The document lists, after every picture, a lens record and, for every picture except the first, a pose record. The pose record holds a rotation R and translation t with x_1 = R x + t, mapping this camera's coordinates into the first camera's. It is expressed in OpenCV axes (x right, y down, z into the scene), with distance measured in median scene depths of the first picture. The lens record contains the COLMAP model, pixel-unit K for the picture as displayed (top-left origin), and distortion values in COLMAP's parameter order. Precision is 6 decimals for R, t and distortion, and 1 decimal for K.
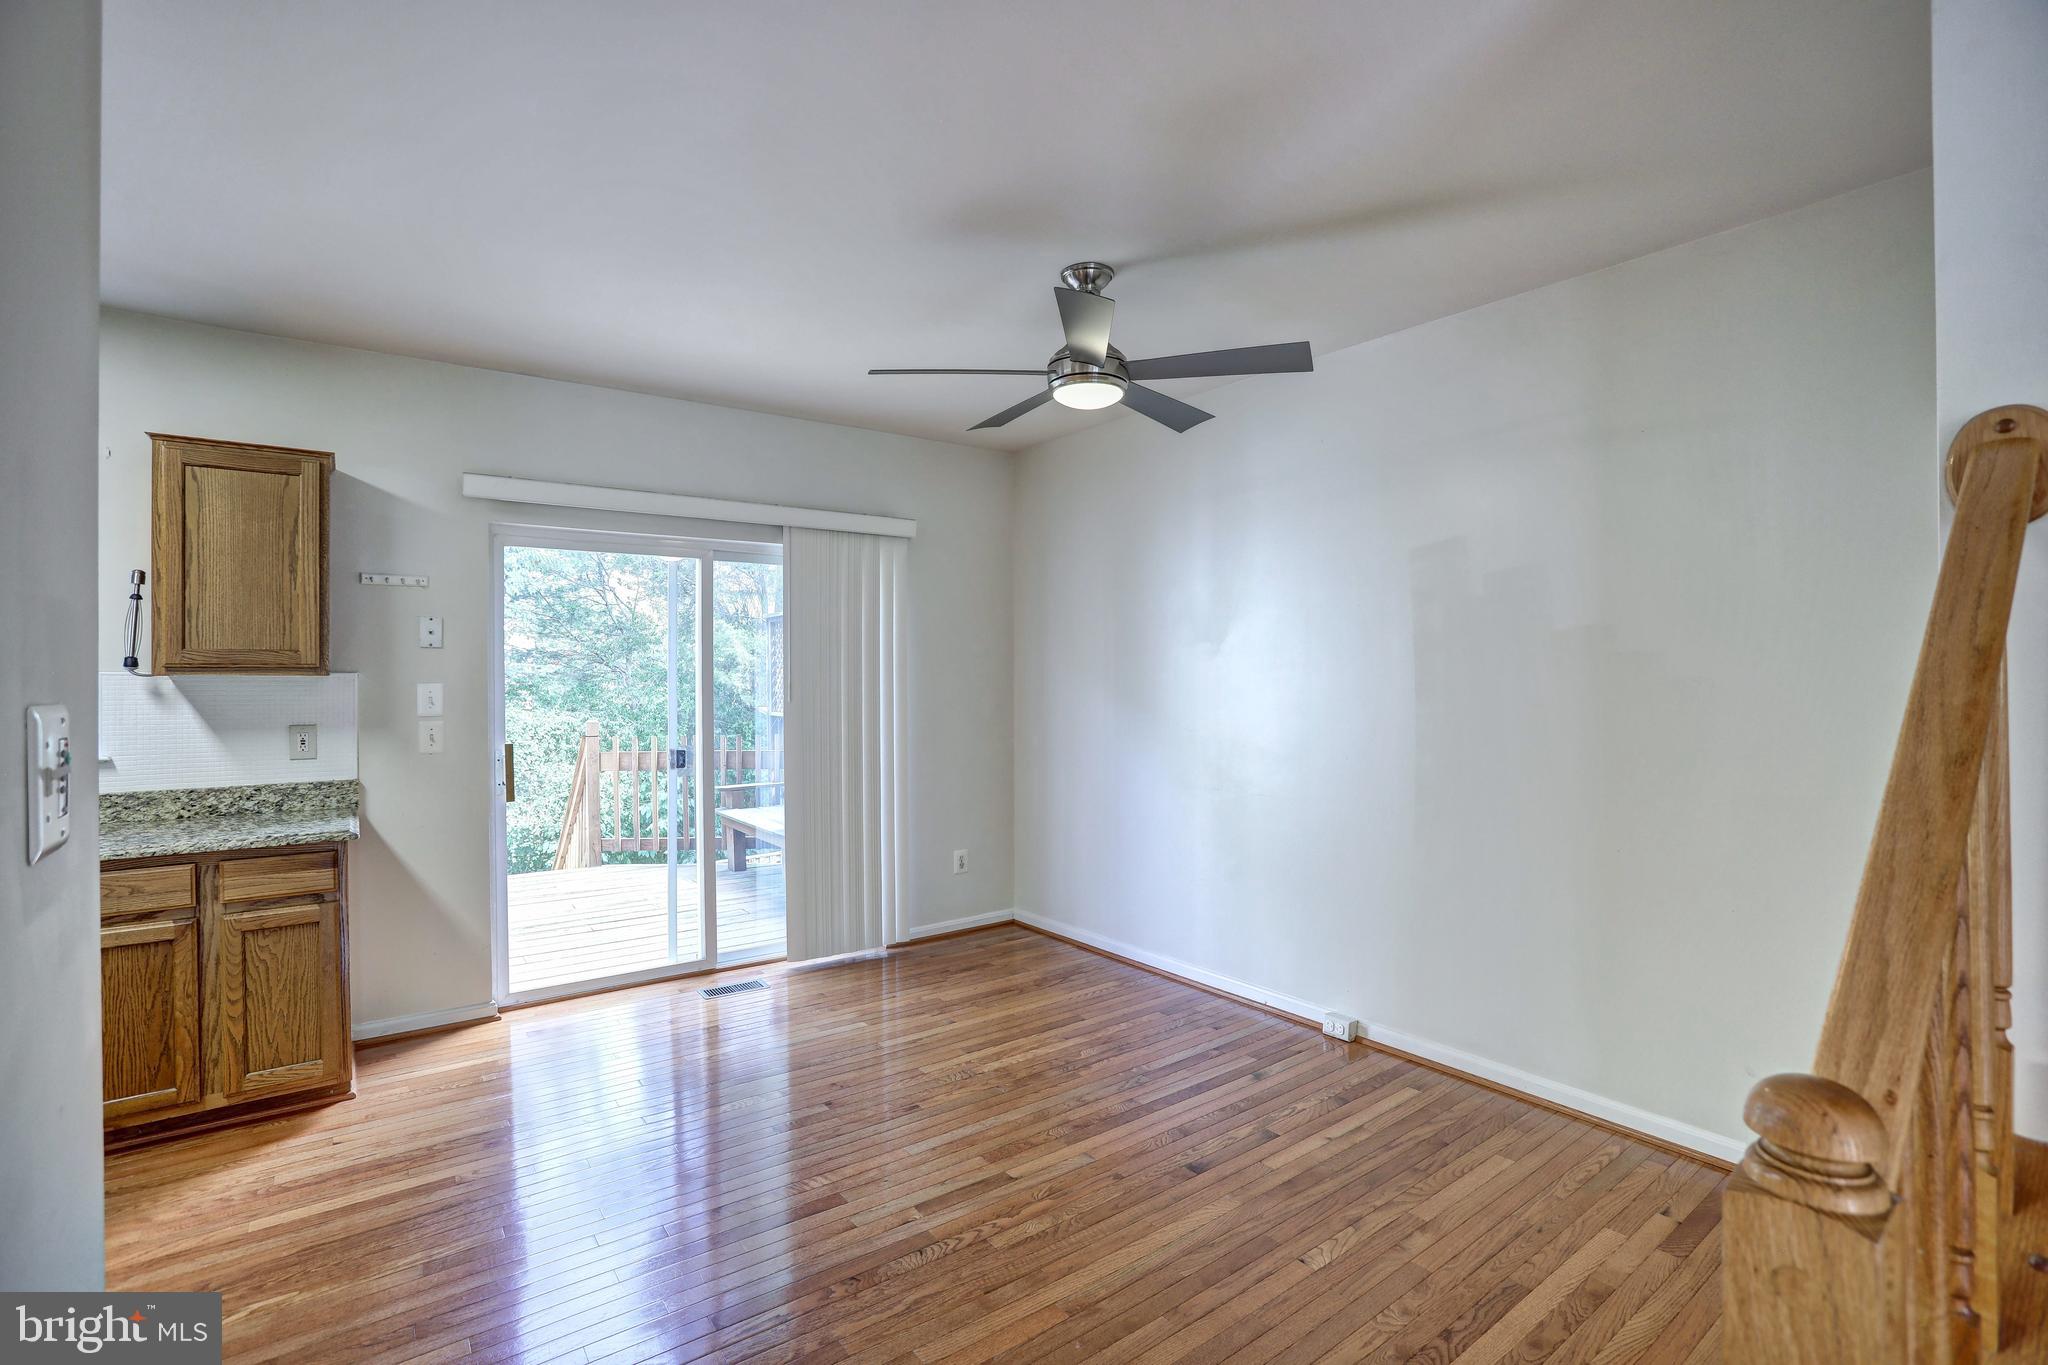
lens RADIAL K [[934.9, 0, 1020.6], [0, 934.9, 673.3], [0, 0, 1]] dist [-0.078813, 0.031232]
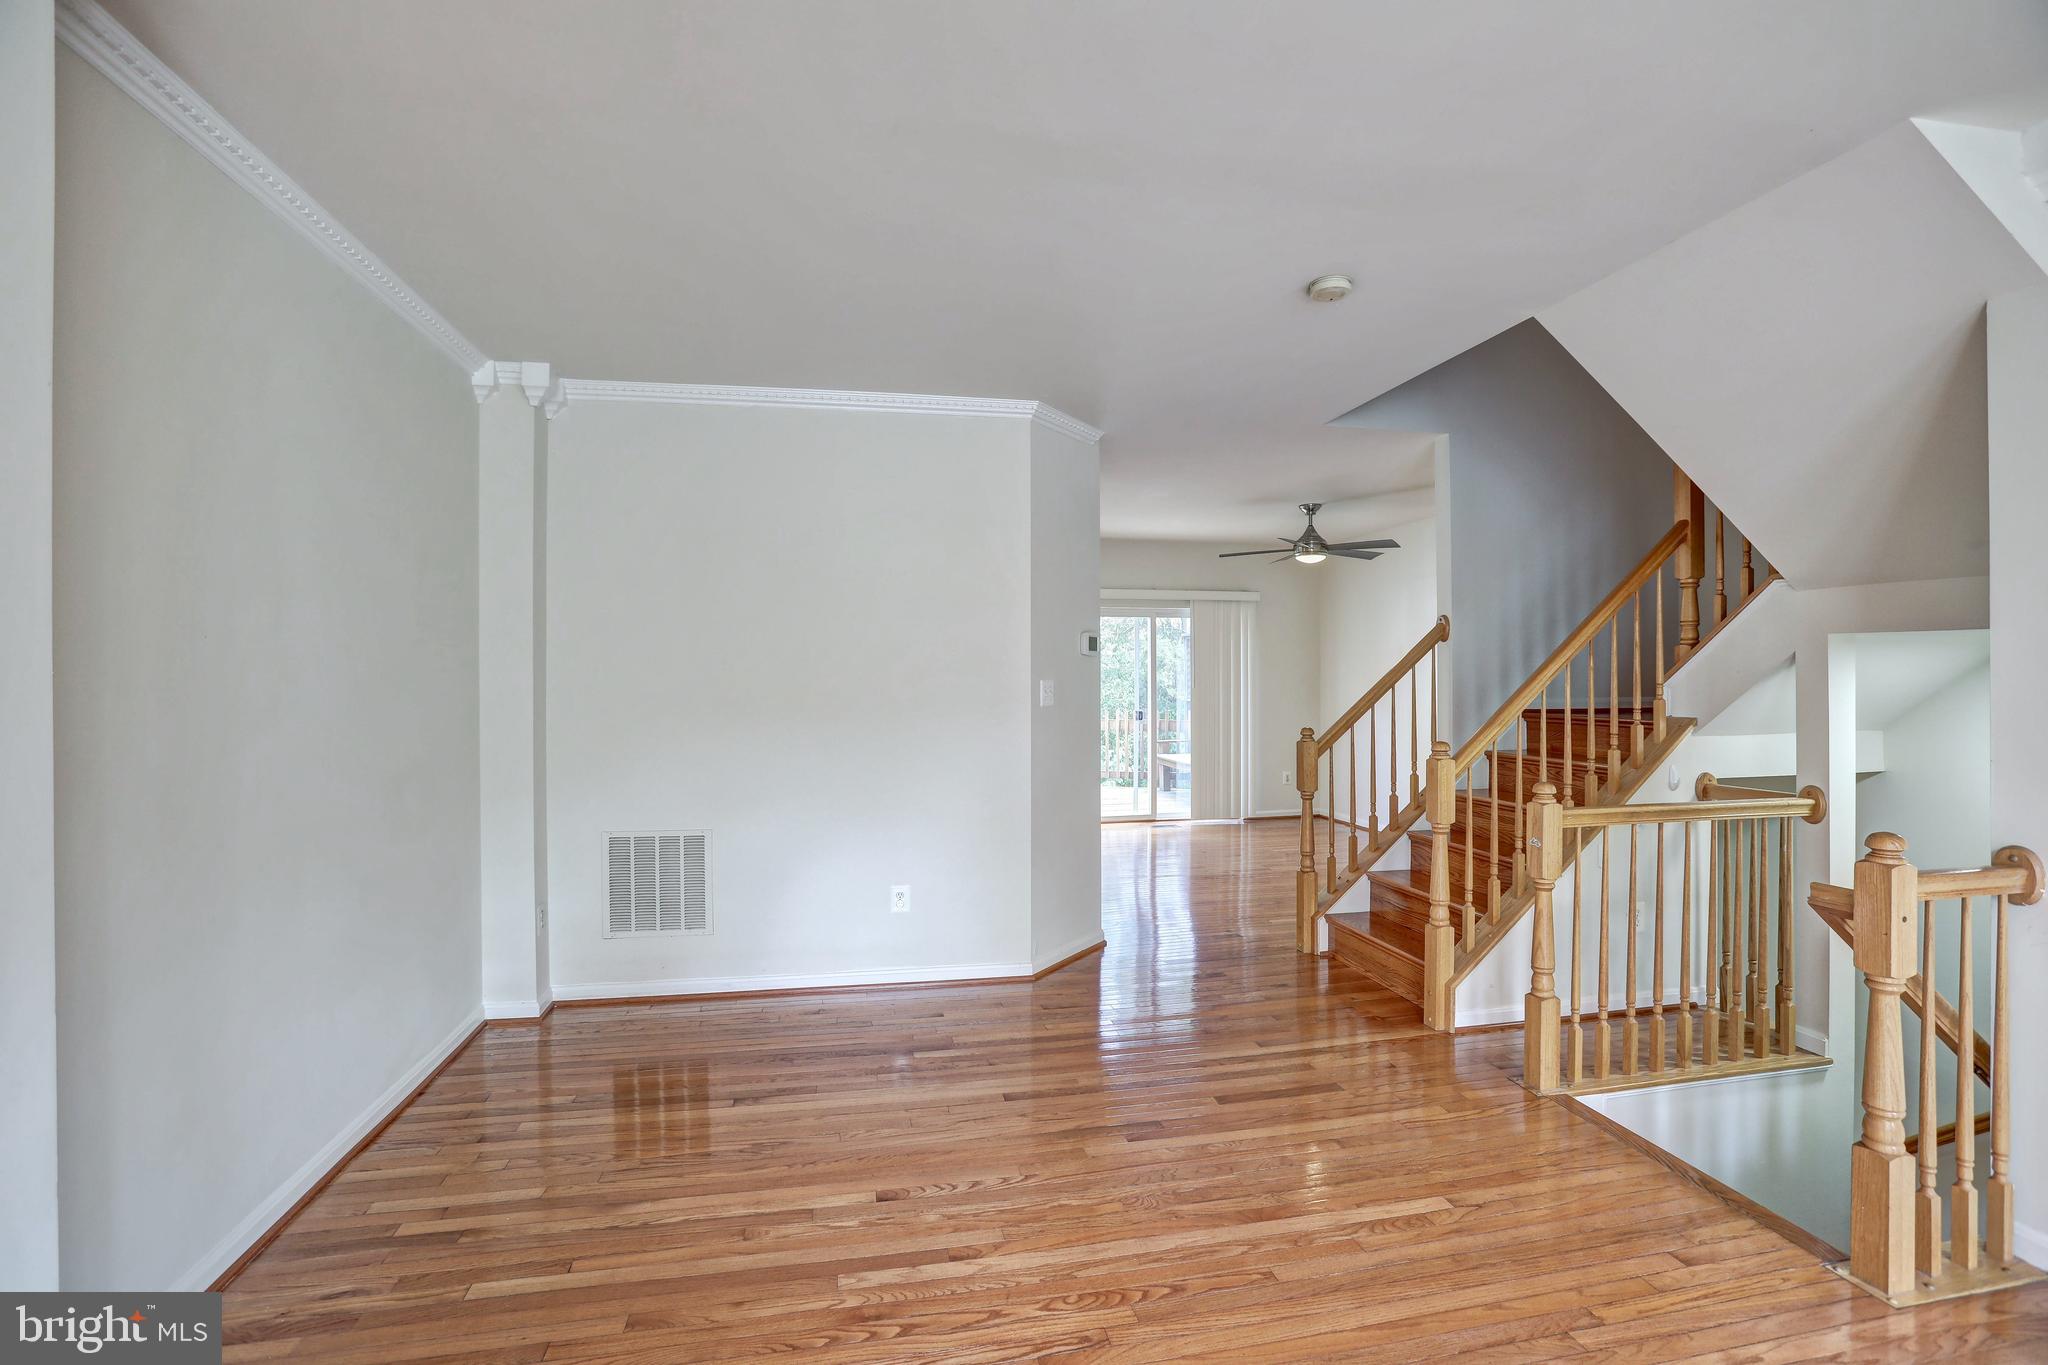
lens RADIAL K [[934.9, 0, 1020.6], [0, 934.9, 673.3], [0, 0, 1]] dist [-0.078813, 0.031232]
pose [[0.902772, 0.000527, -0.430120, 0.366970], [0.000624, 0.999997, 0.002535, -0.009259], [0.430120, -0.002557, 0.902768, -1.274161]]
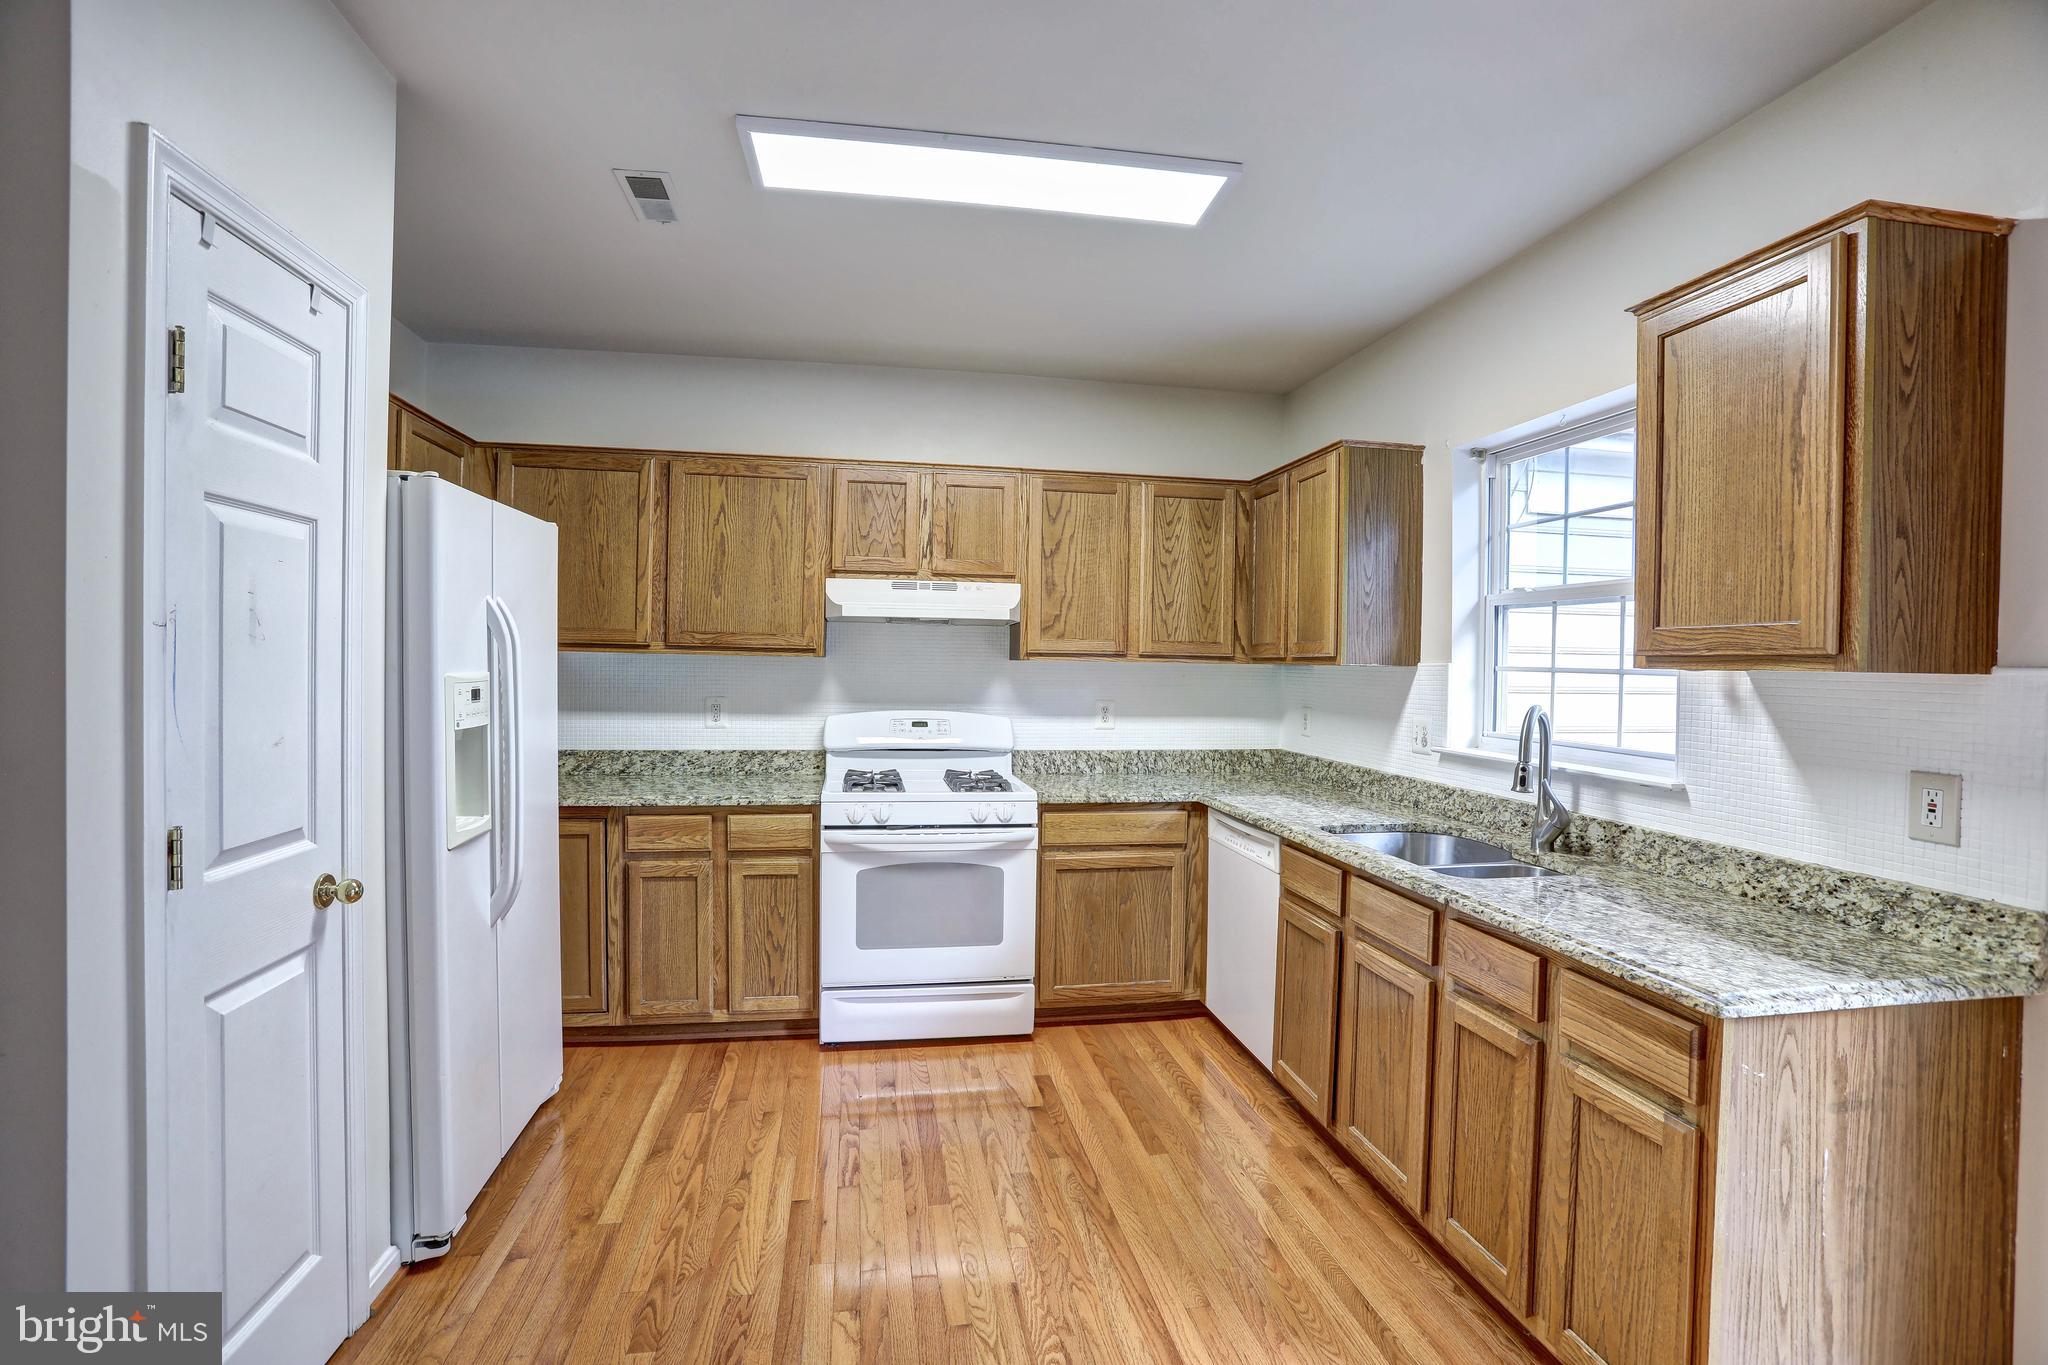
lens RADIAL K [[934.9, 0, 1020.6], [0, 934.9, 673.3], [0, 0, 1]] dist [-0.078813, 0.031232]
pose [[-0.457314, 0.007387, -0.889275, -0.138717], [-0.009270, 0.999872, 0.013073, 0.001188], [0.889257, 0.014222, -0.457187, 0.798959]]
